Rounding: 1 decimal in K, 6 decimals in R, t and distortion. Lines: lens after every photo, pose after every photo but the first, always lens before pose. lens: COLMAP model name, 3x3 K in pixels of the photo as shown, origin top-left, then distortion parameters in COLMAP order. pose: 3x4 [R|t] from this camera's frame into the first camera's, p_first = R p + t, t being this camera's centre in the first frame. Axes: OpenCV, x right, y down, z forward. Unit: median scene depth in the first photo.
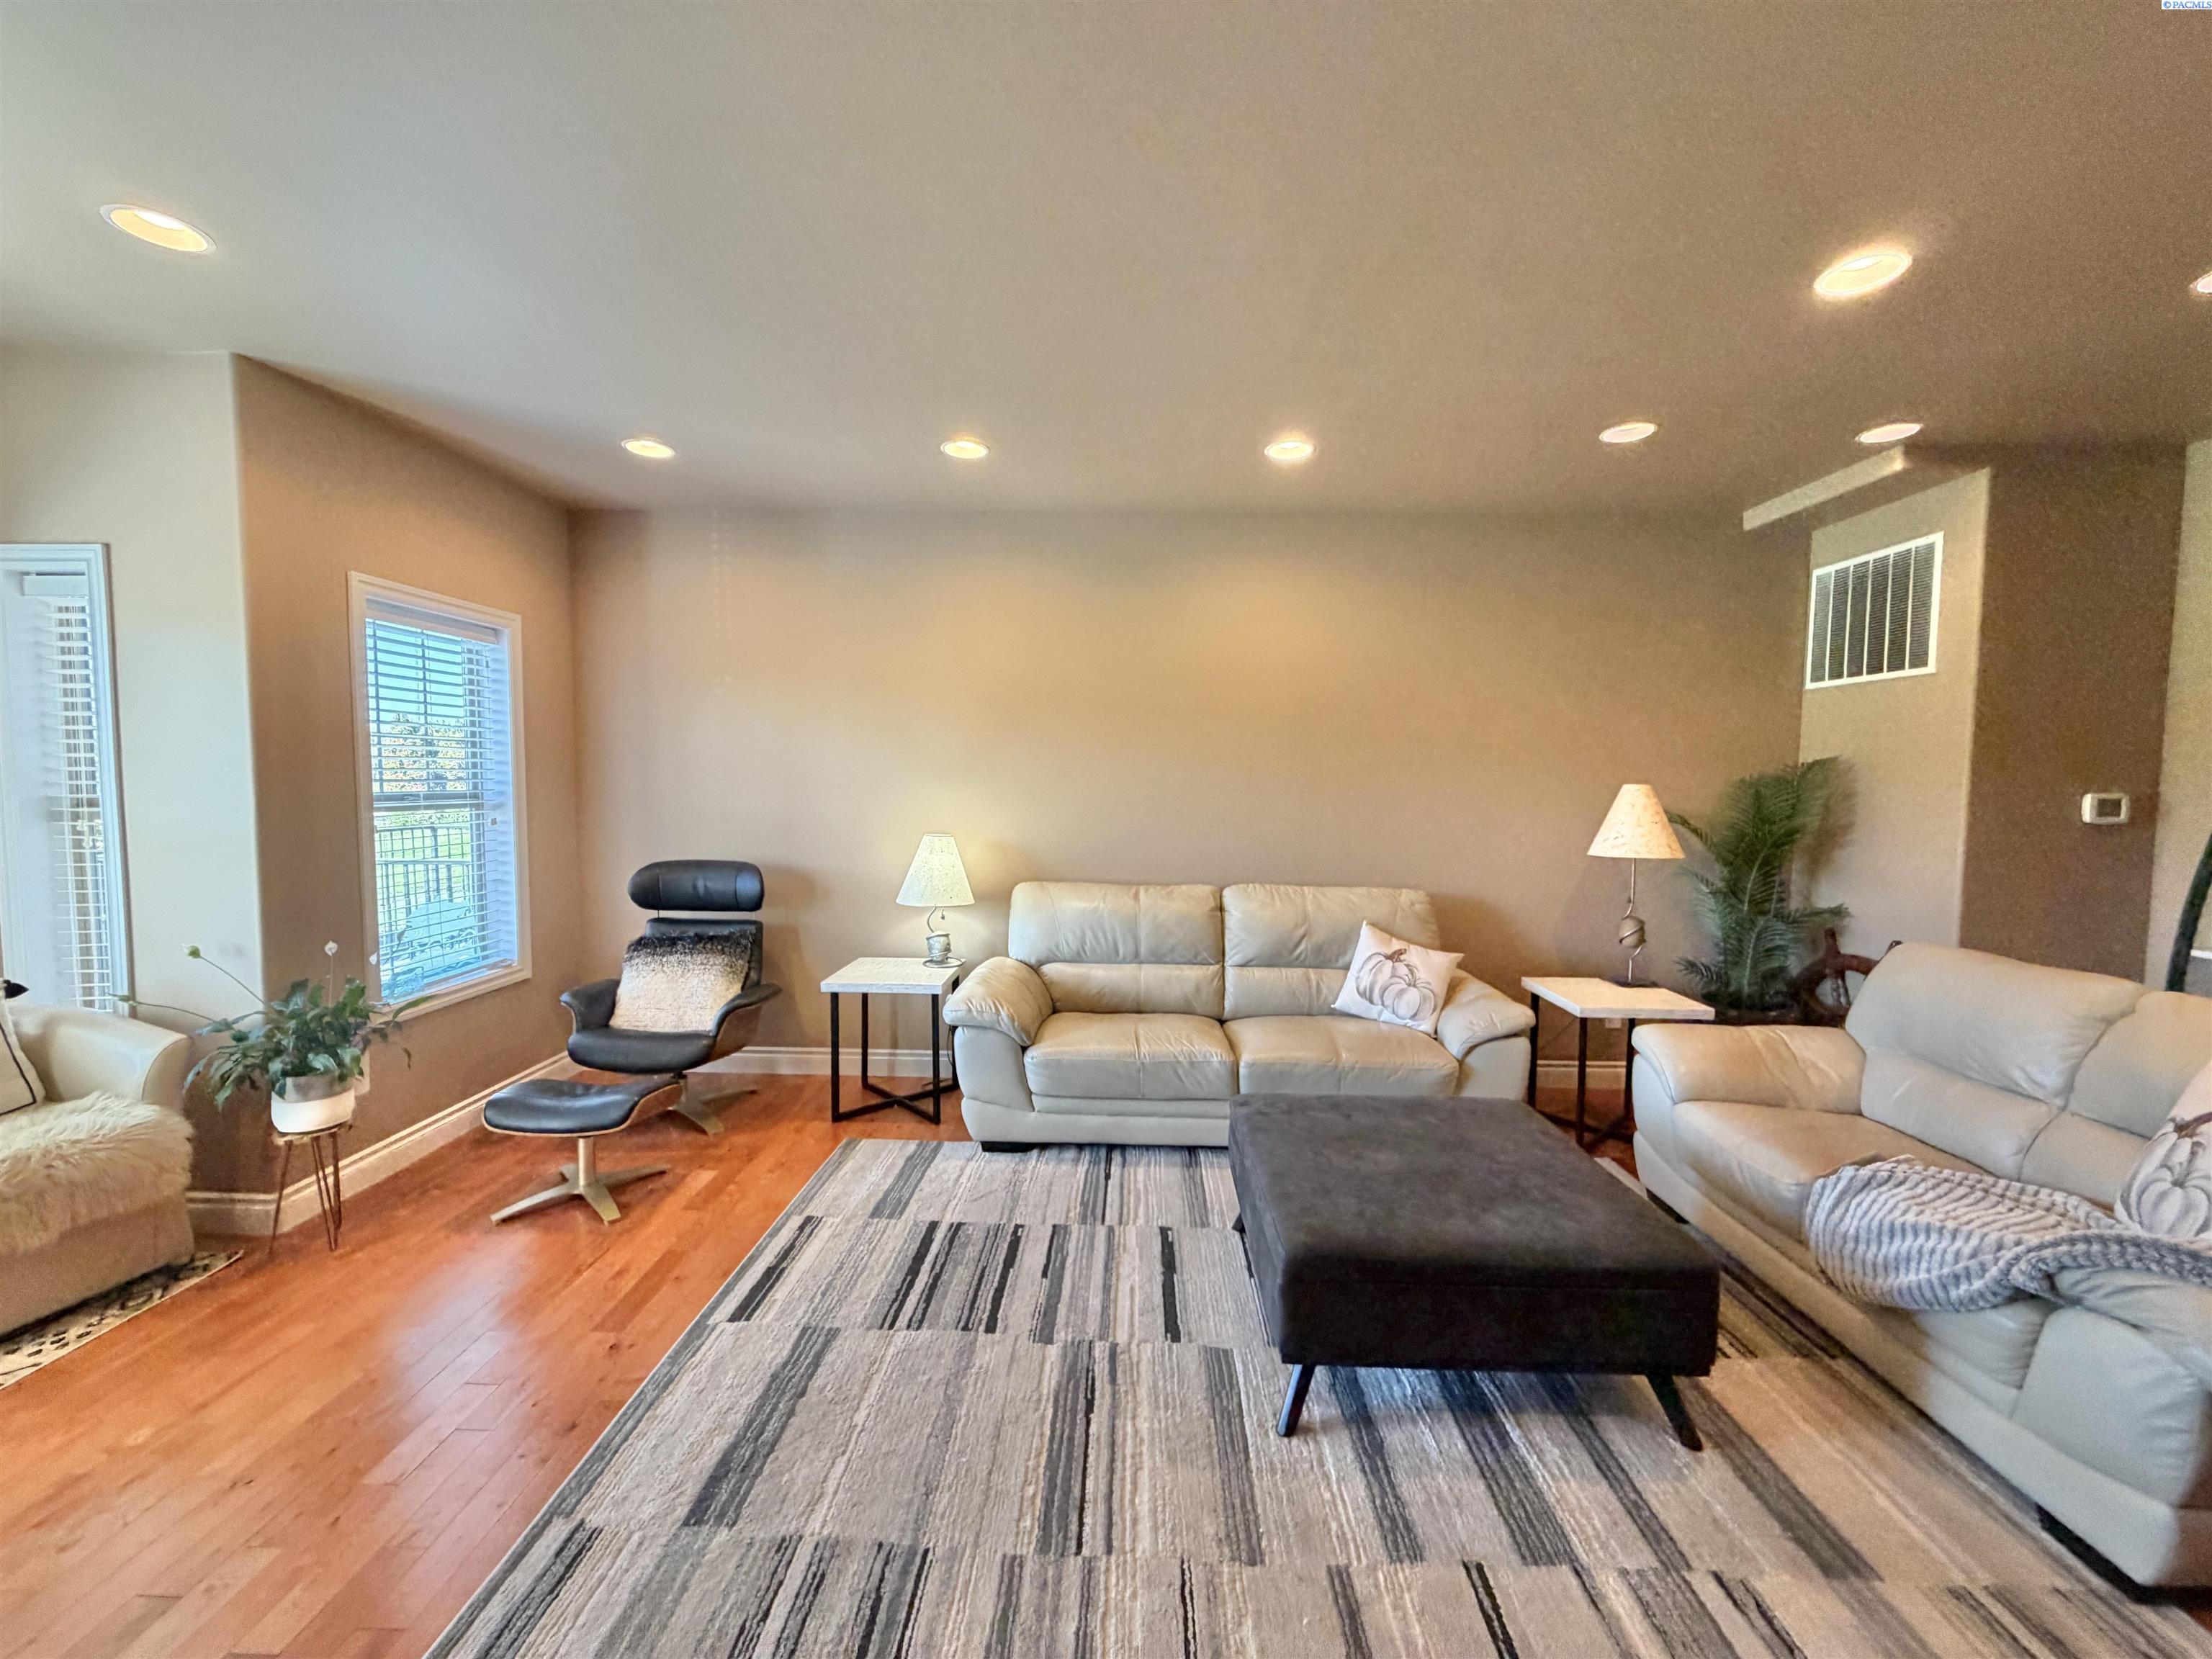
lens RADIAL K [[887.9, 0, 1098.5], [0, 887.9, 826.6], [0, 0, 1]] dist [0.001314, 0.000145]
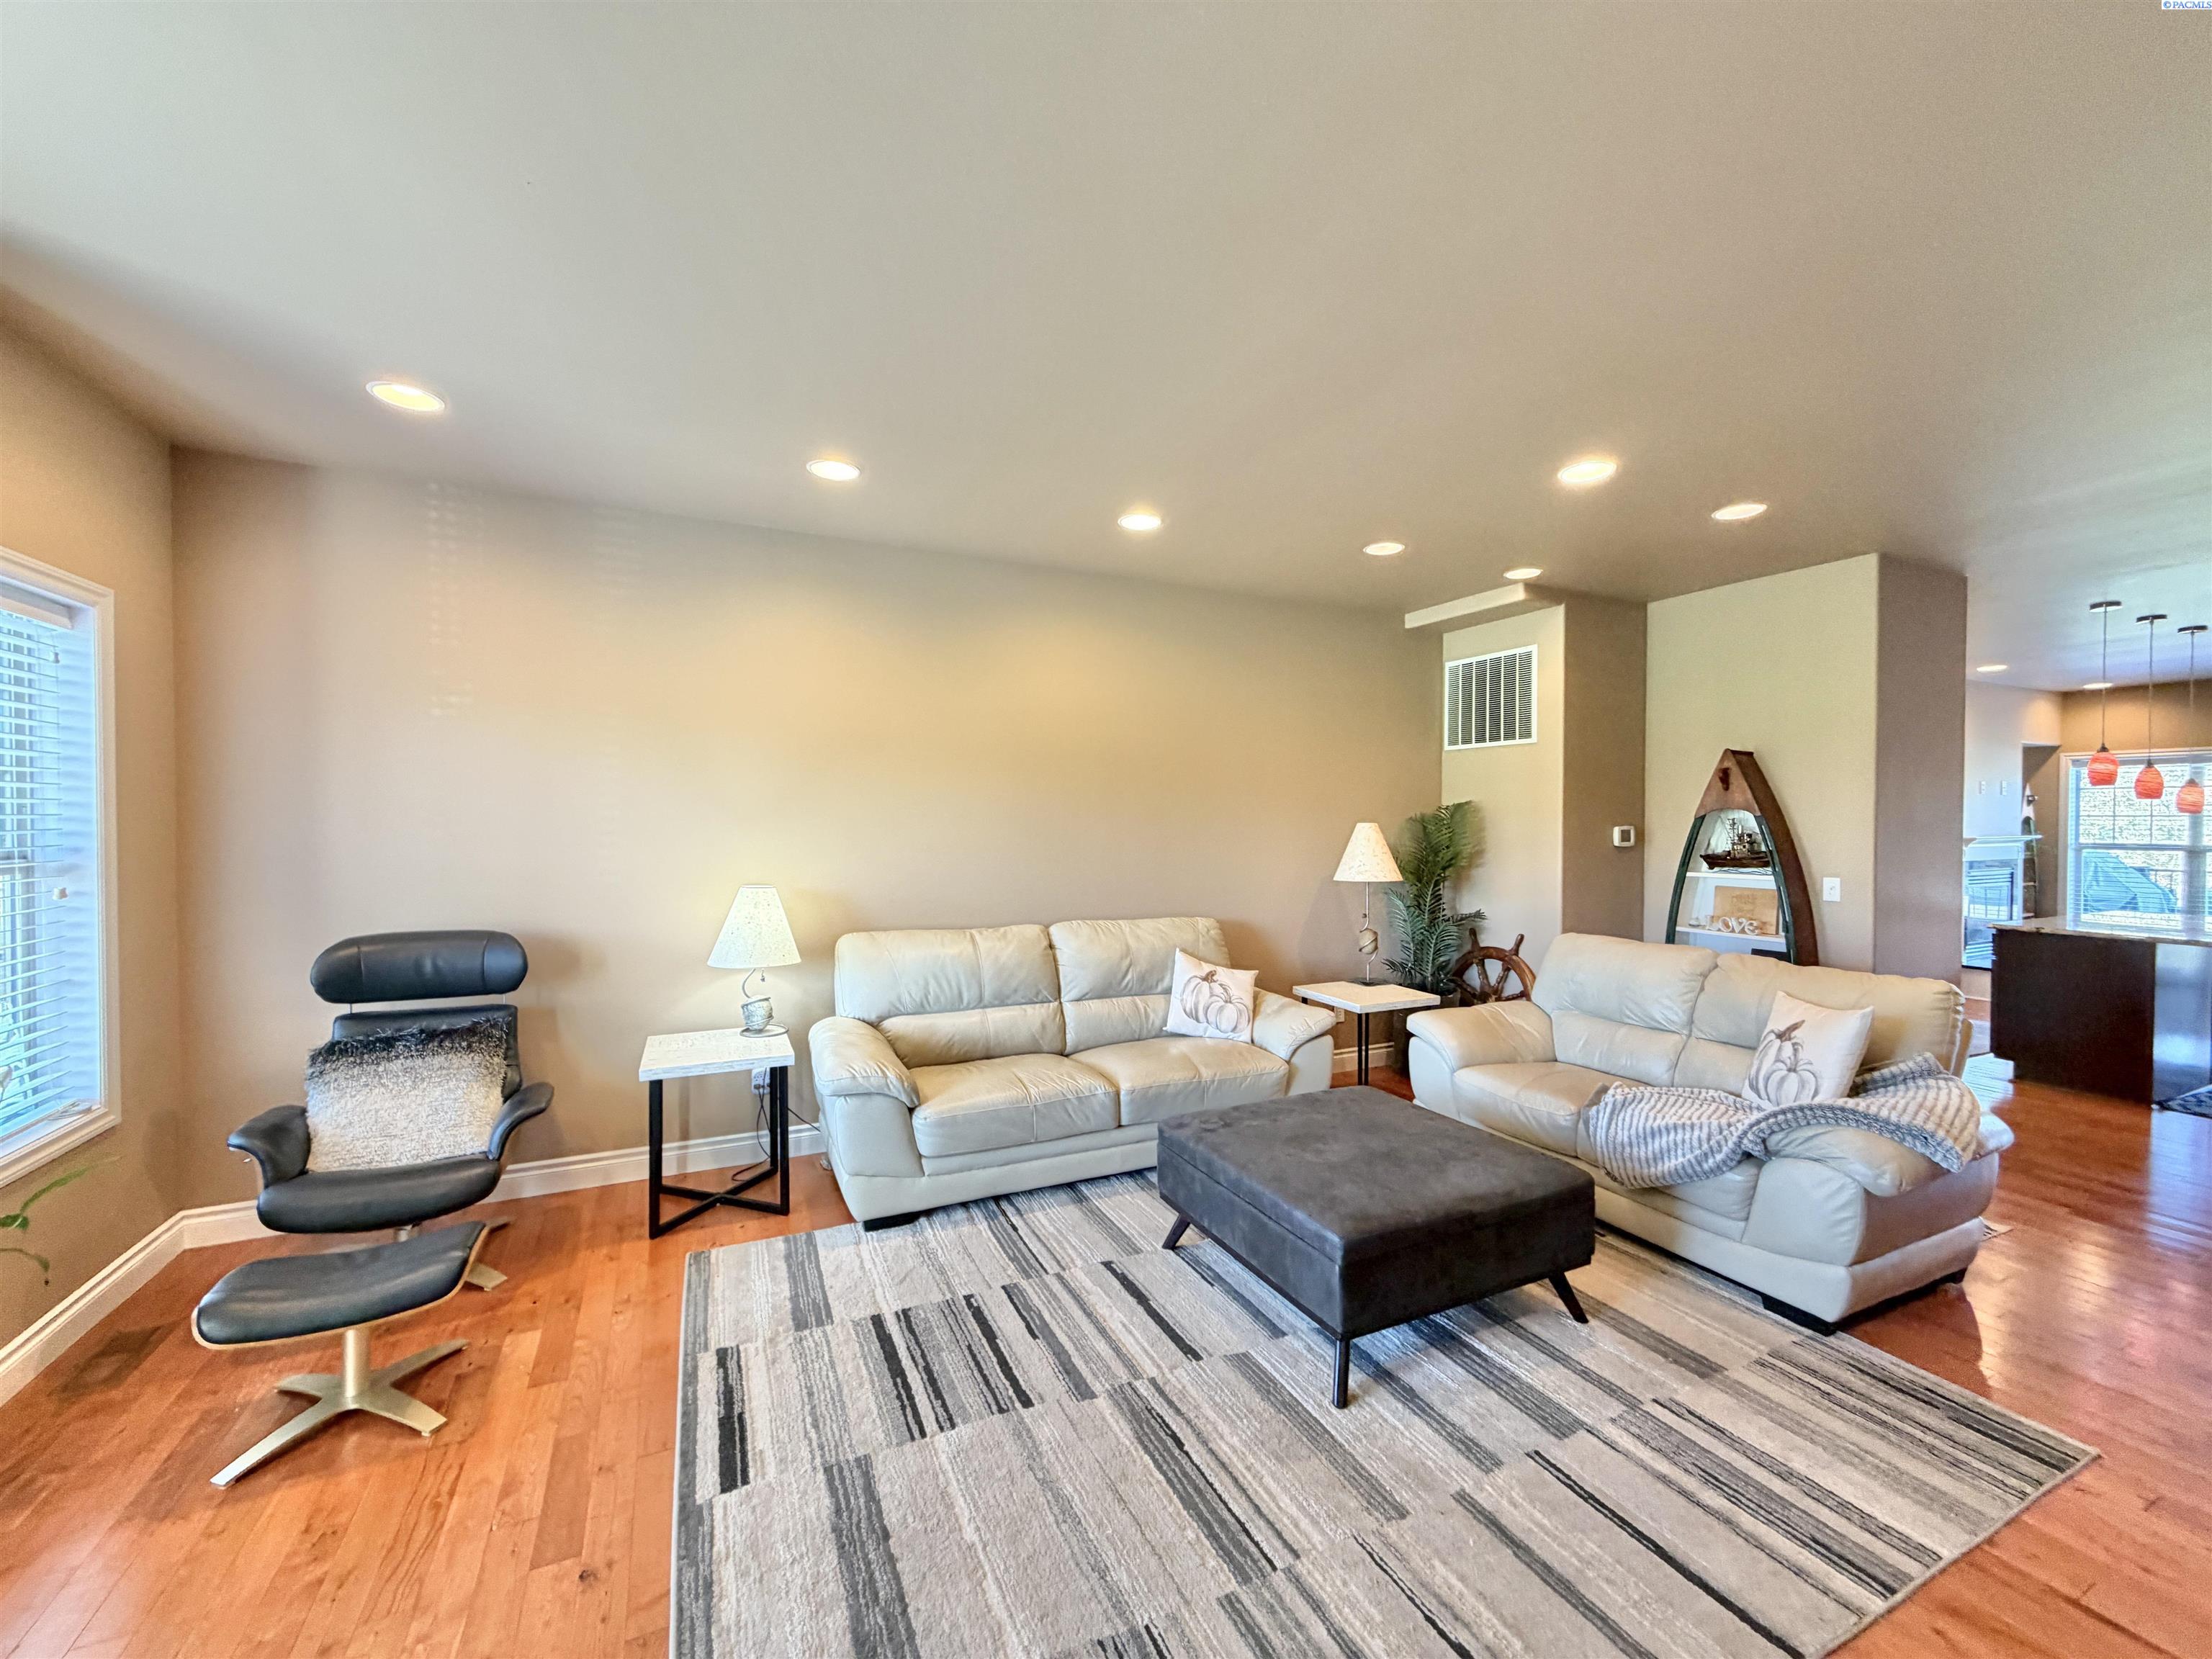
lens RADIAL K [[887.9, 0, 1103.0], [0, 887.9, 824.5], [0, 0, 1]] dist [0.001314, 0.000145]
pose [[0.890396, -0.009554, 0.455086, -0.351587], [0.029806, 0.998858, -0.037348, -0.010927], [-0.454209, 0.046819, 0.889664, 0.065184]]
